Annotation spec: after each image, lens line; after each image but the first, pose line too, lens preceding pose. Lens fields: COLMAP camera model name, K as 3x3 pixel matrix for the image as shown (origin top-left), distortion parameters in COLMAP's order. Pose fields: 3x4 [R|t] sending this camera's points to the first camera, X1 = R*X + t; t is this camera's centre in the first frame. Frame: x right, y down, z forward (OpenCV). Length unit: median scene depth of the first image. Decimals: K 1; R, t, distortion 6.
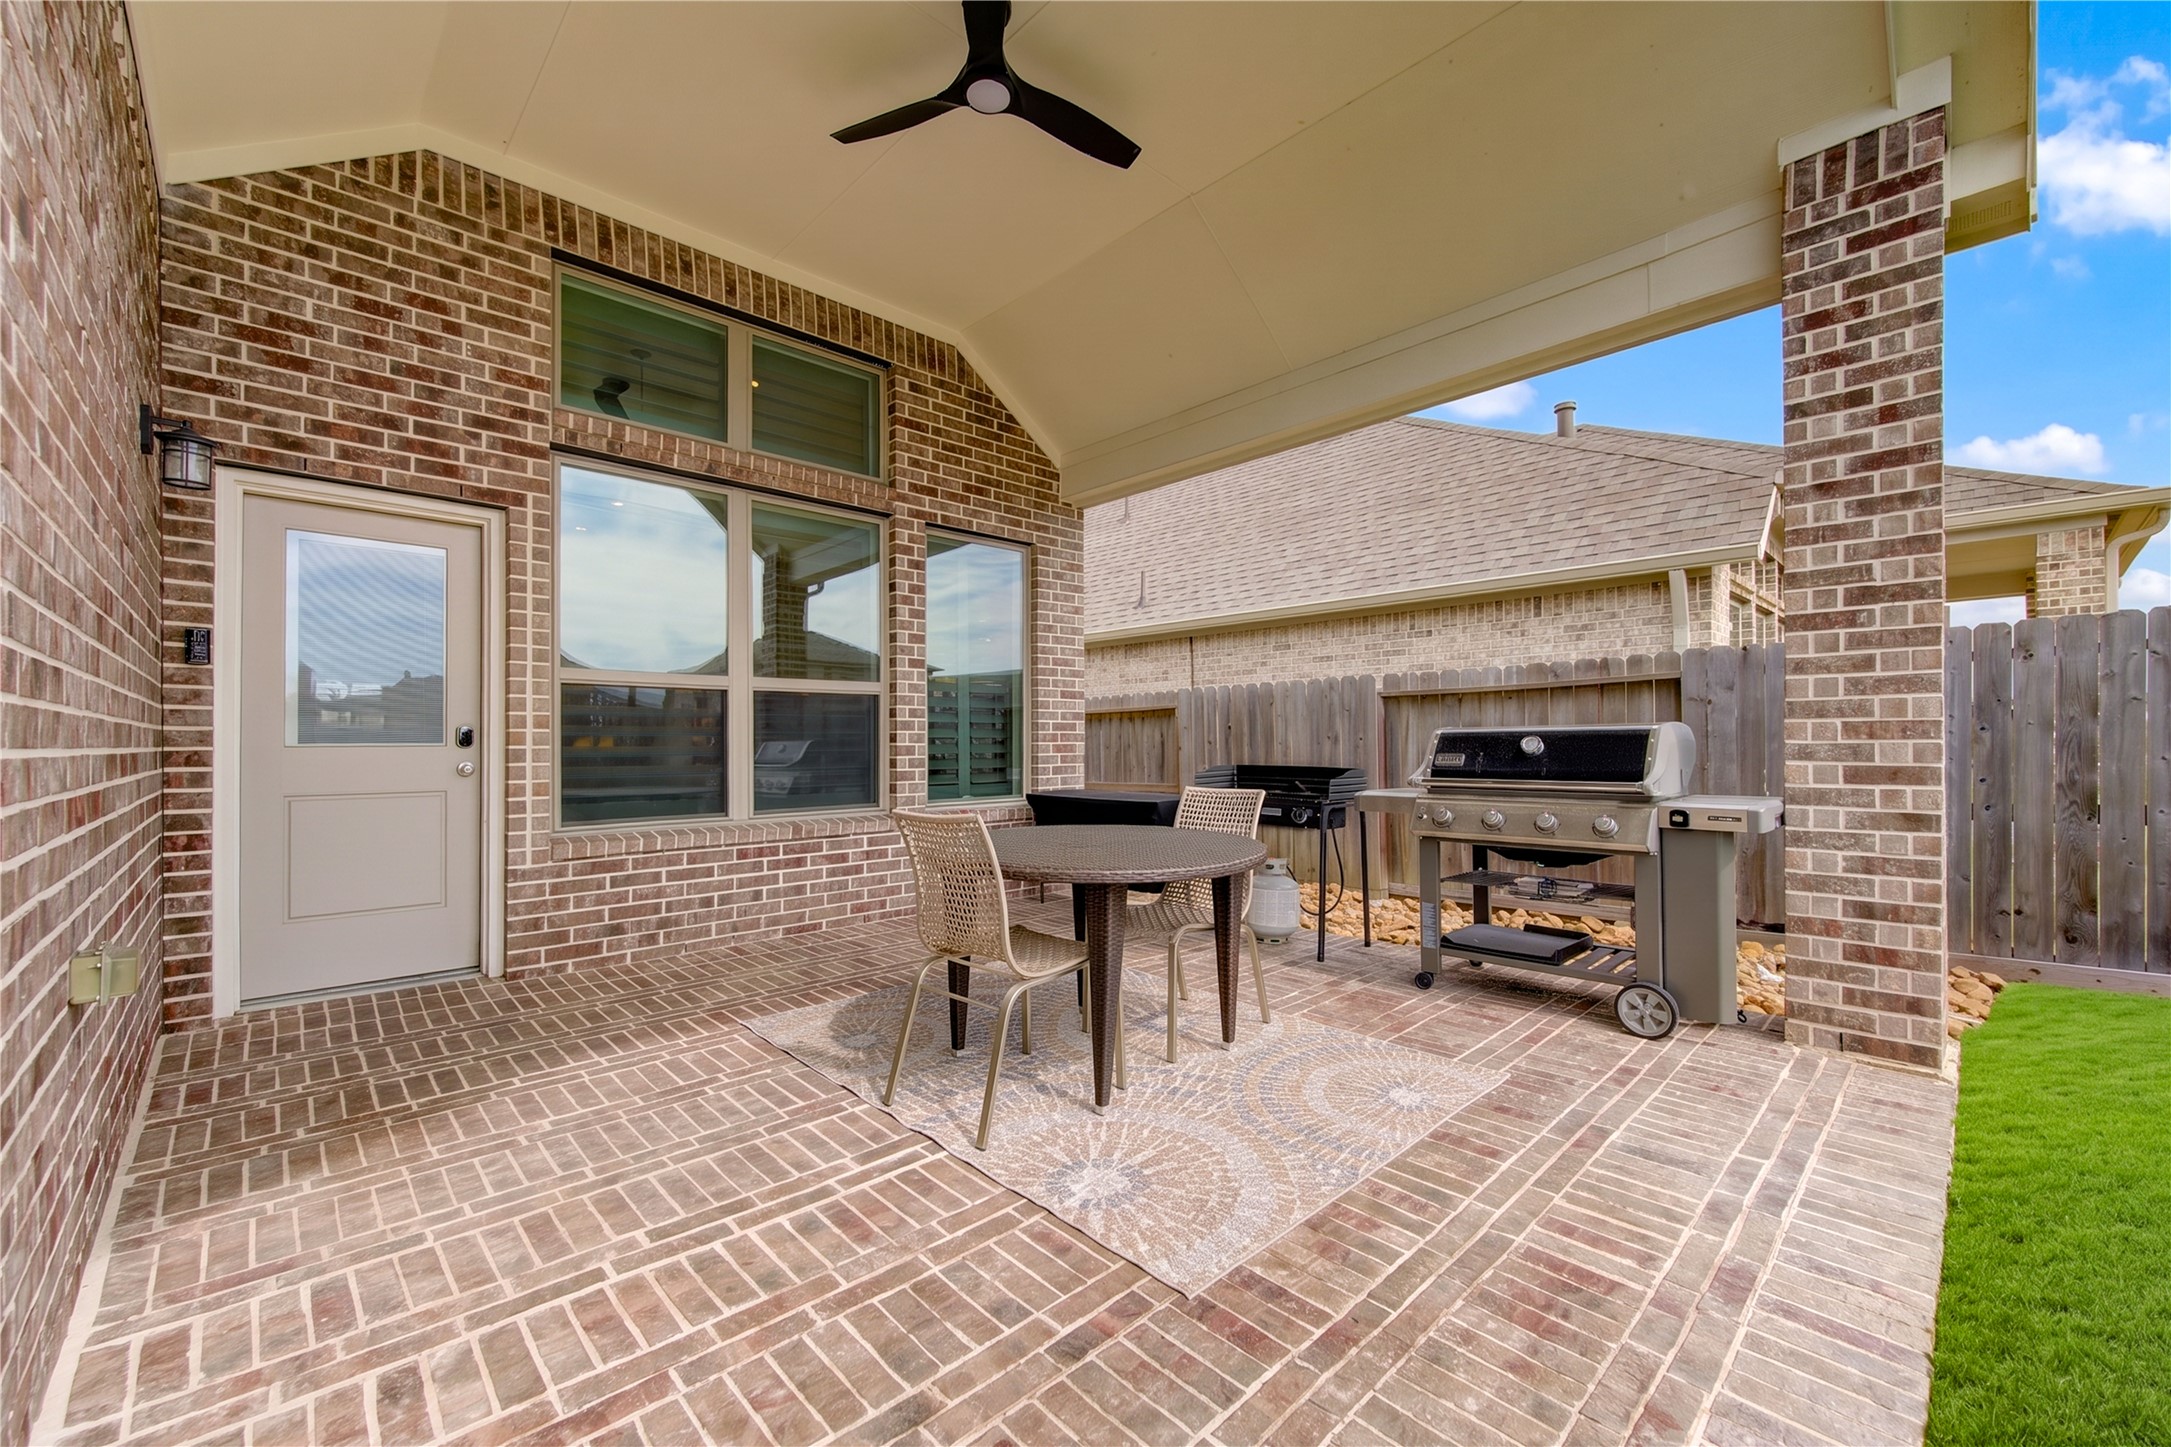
lens RADIAL K [[861.4, 0, 1077.3], [0, 861.4, 733.7], [0, 0, 1]] dist [0.000660, 0.000077]
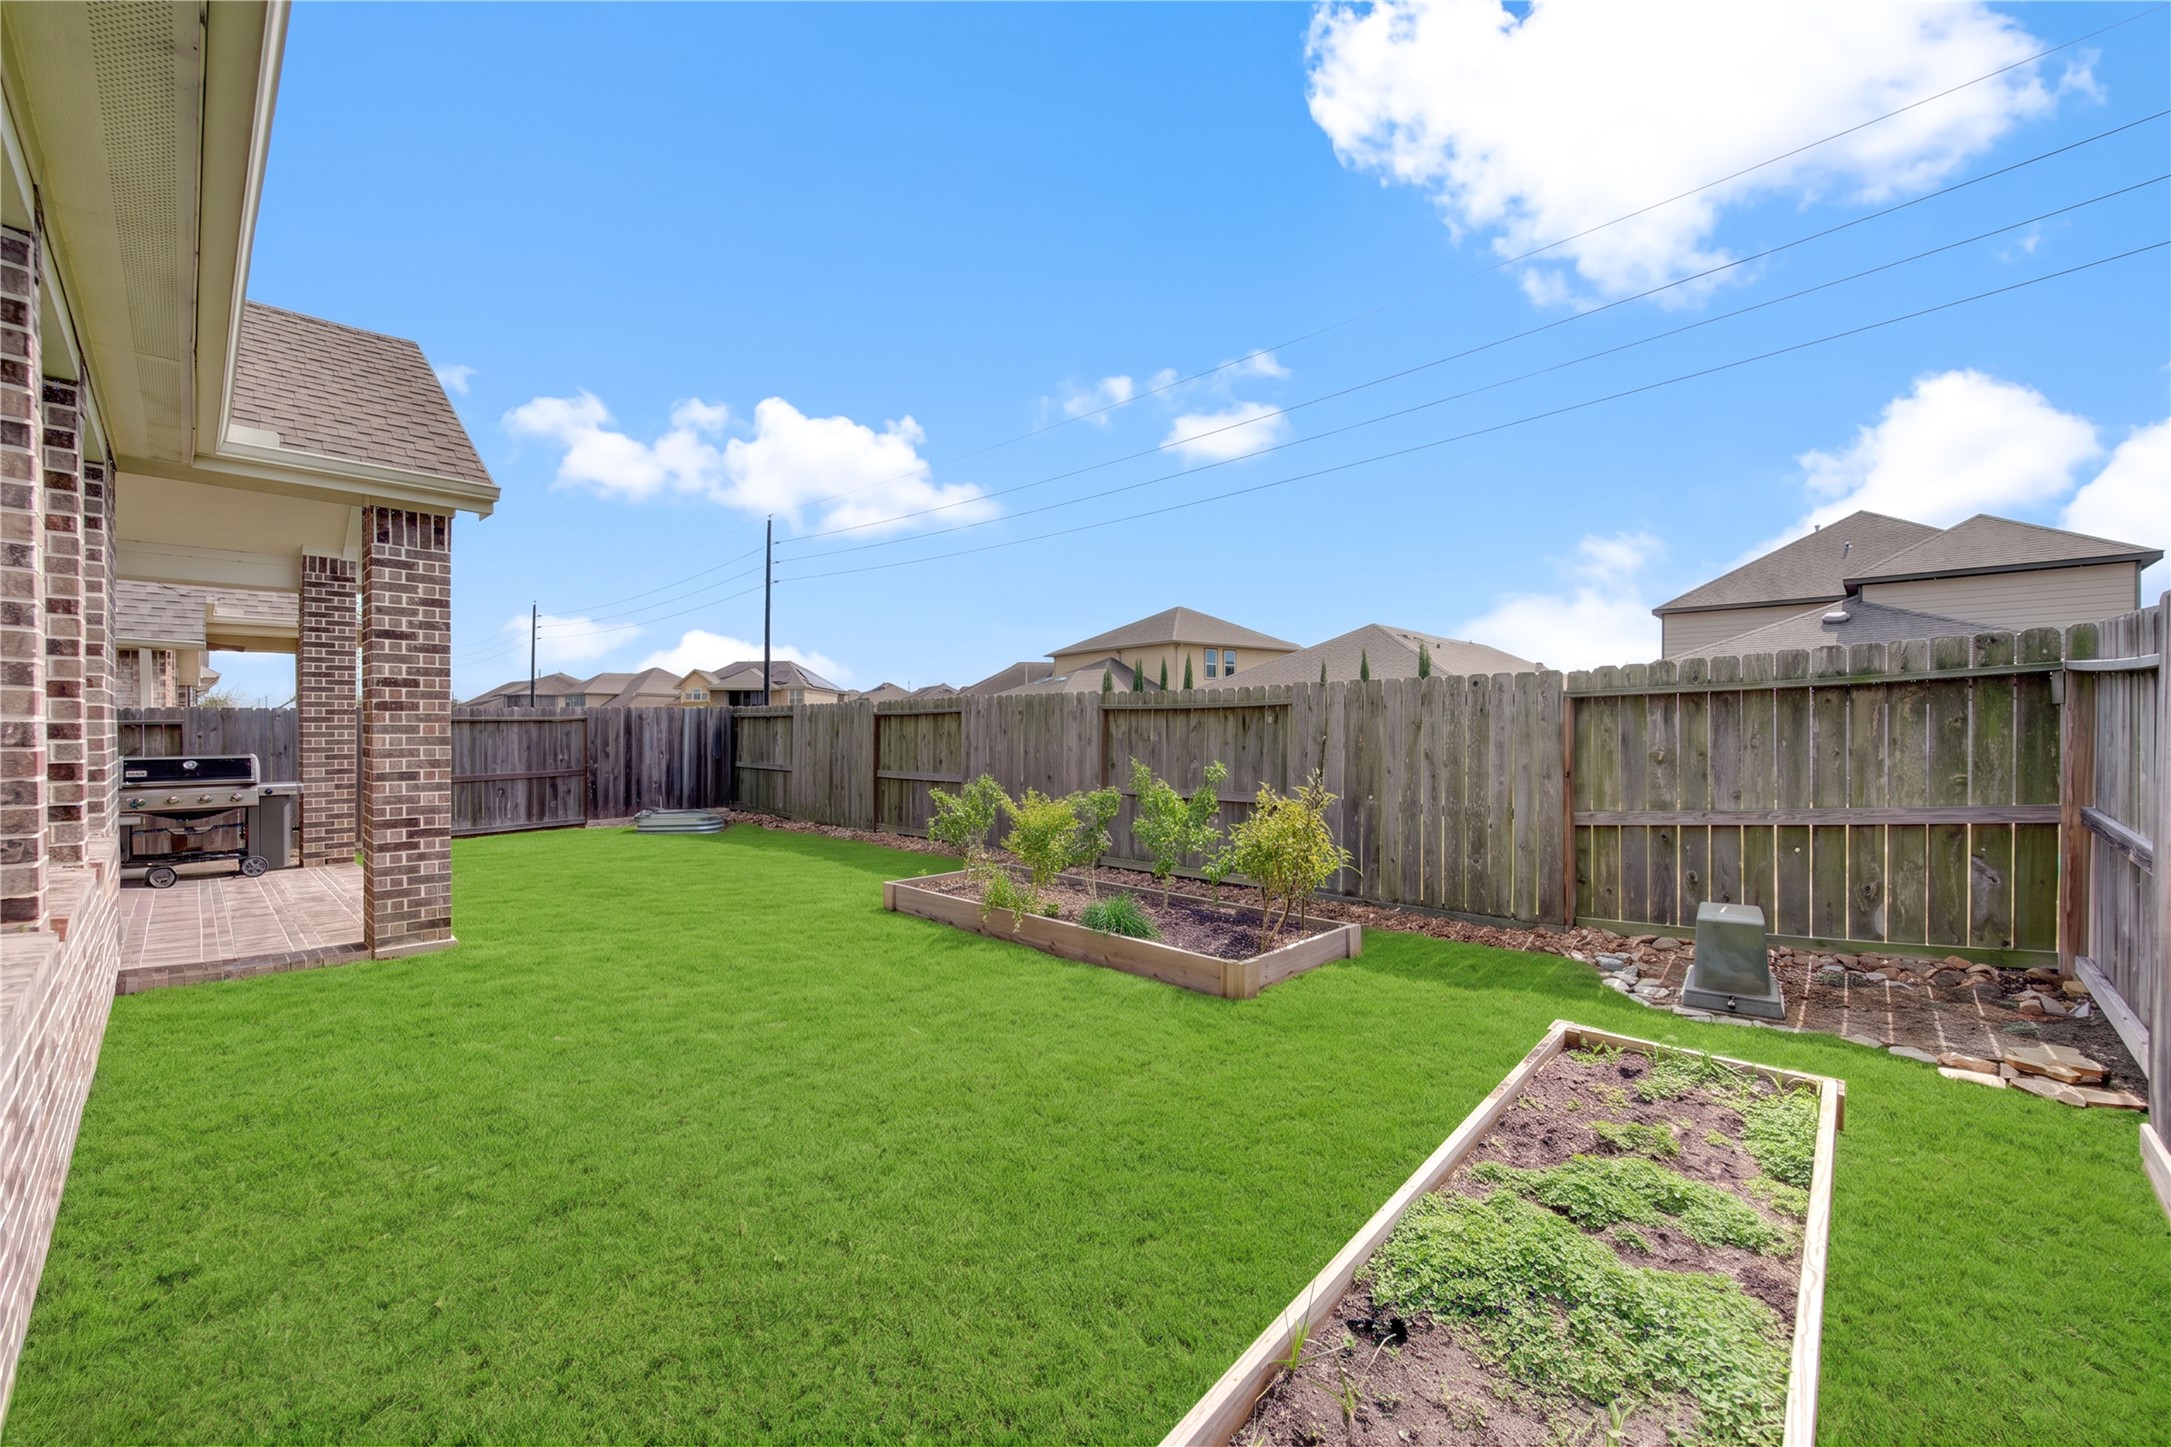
lens RADIAL K [[861.4, 0, 1077.3], [0, 861.4, 733.7], [0, 0, 1]] dist [0.000660, 0.000077]
pose [[-0.068164, -0.002846, 0.997670, -2.139763], [-0.014235, 0.999897, 0.001880, -0.121190], [-0.997573, -0.014073, -0.068198, -1.314297]]
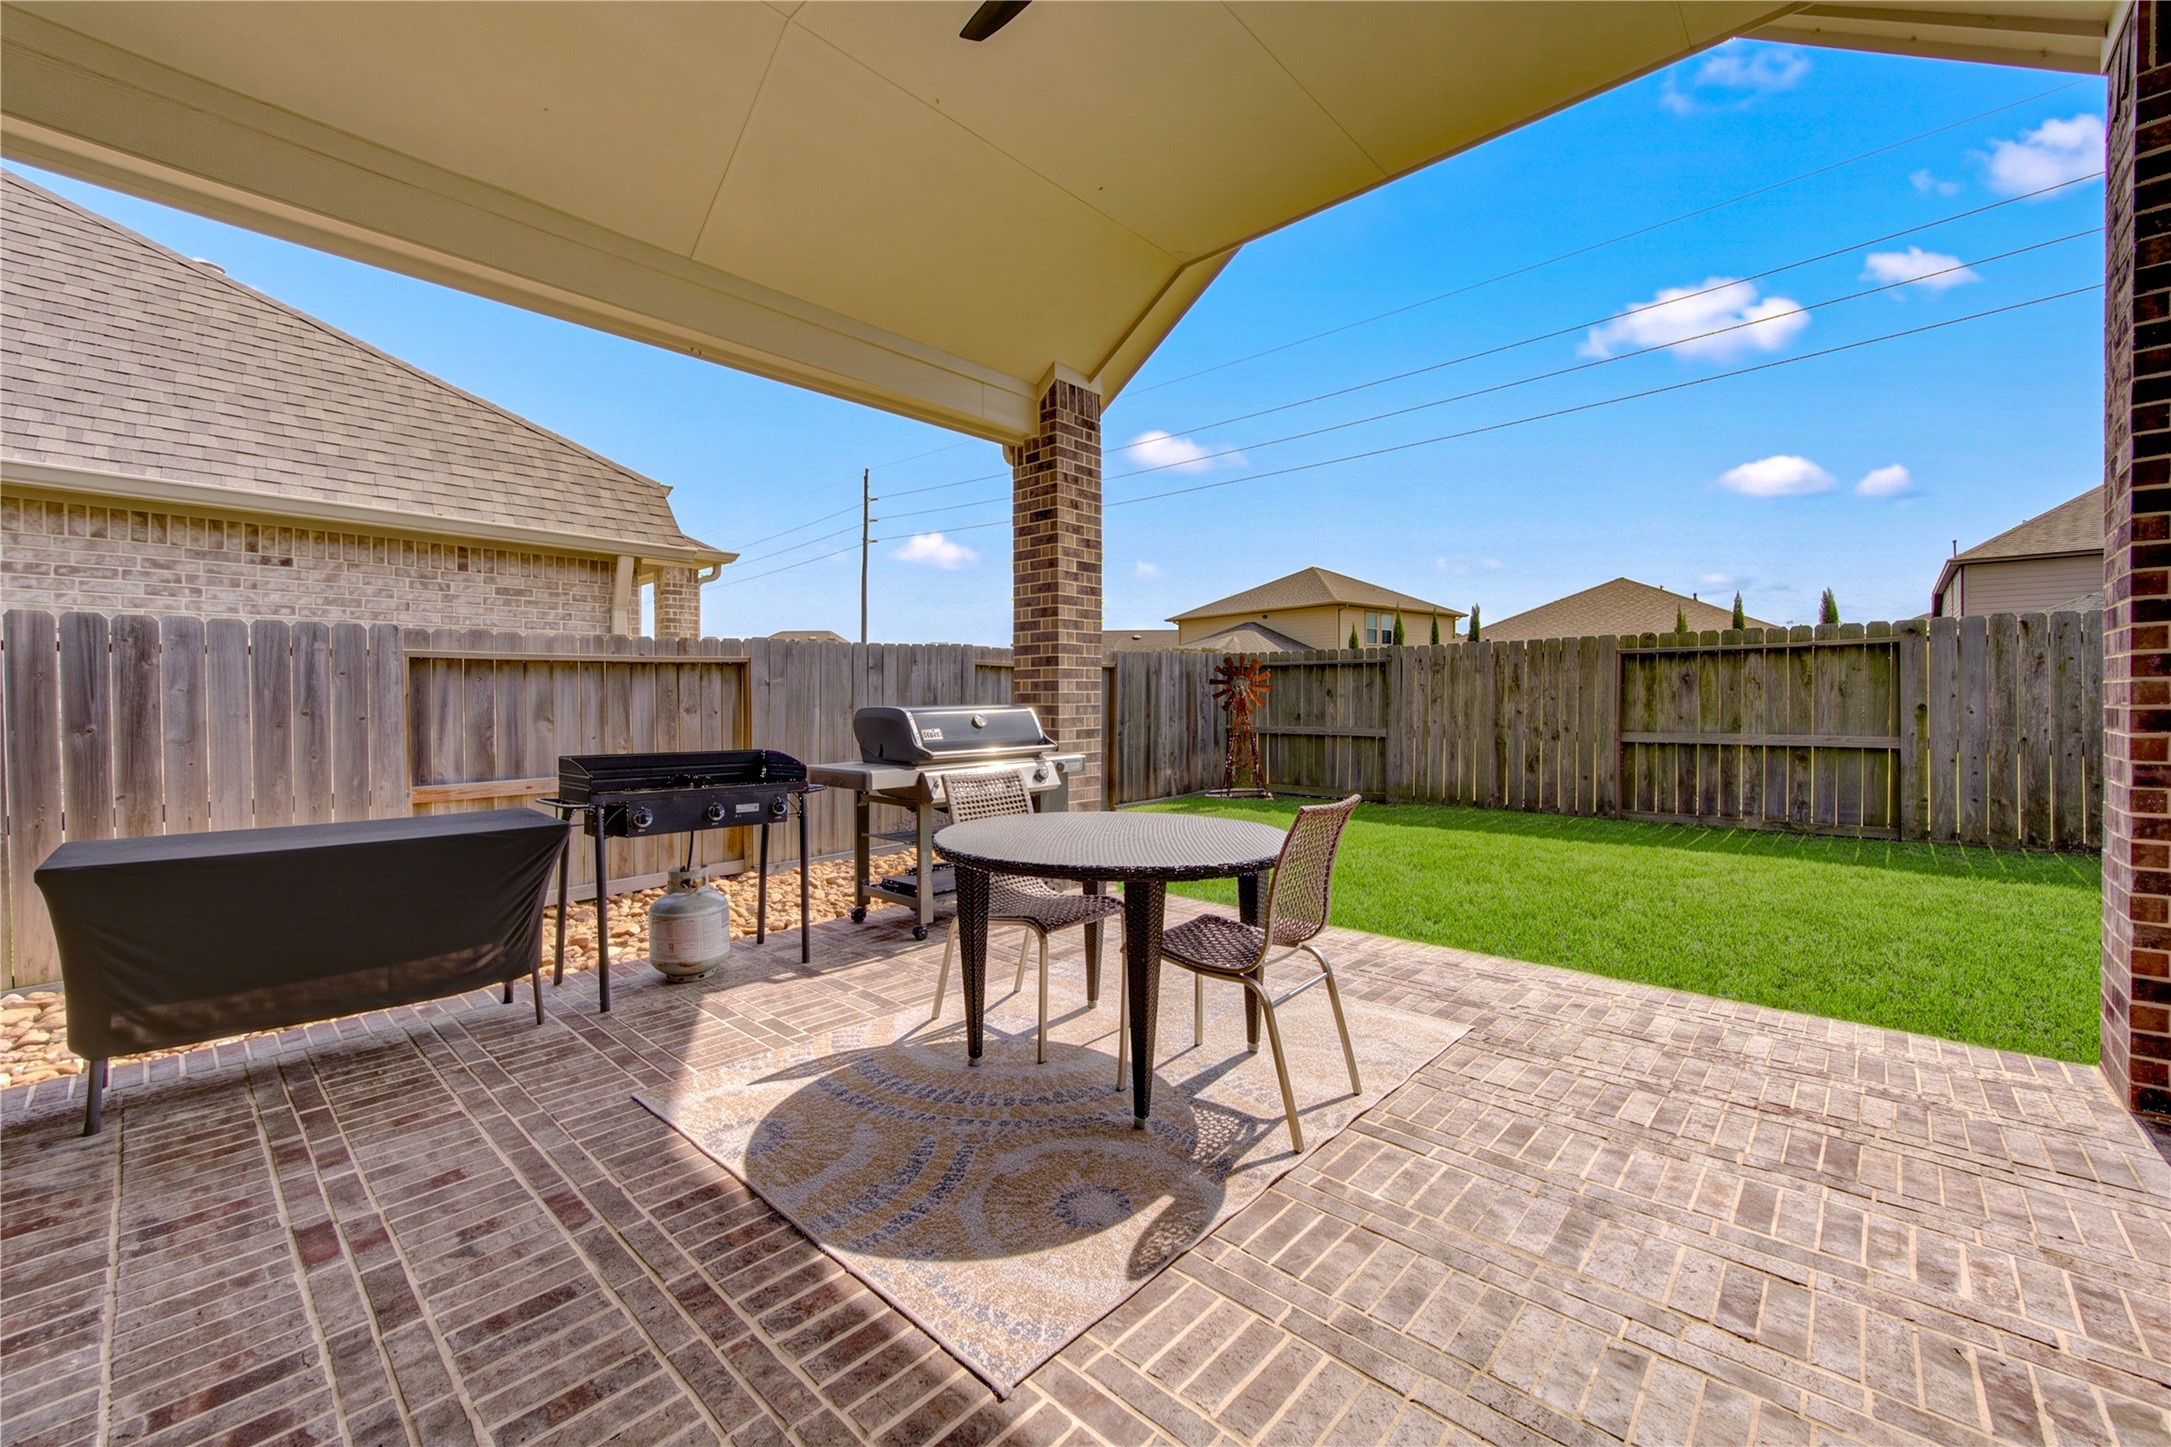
lens RADIAL K [[861.4, 0, 1077.3], [0, 861.4, 733.7], [0, 0, 1]] dist [0.000660, 0.000077]
pose [[-0.064300, -0.032125, 0.997413, -0.879265], [-0.008789, 0.999461, 0.031625, -0.014135], [-0.997892, -0.006733, -0.064547, 1.063054]]
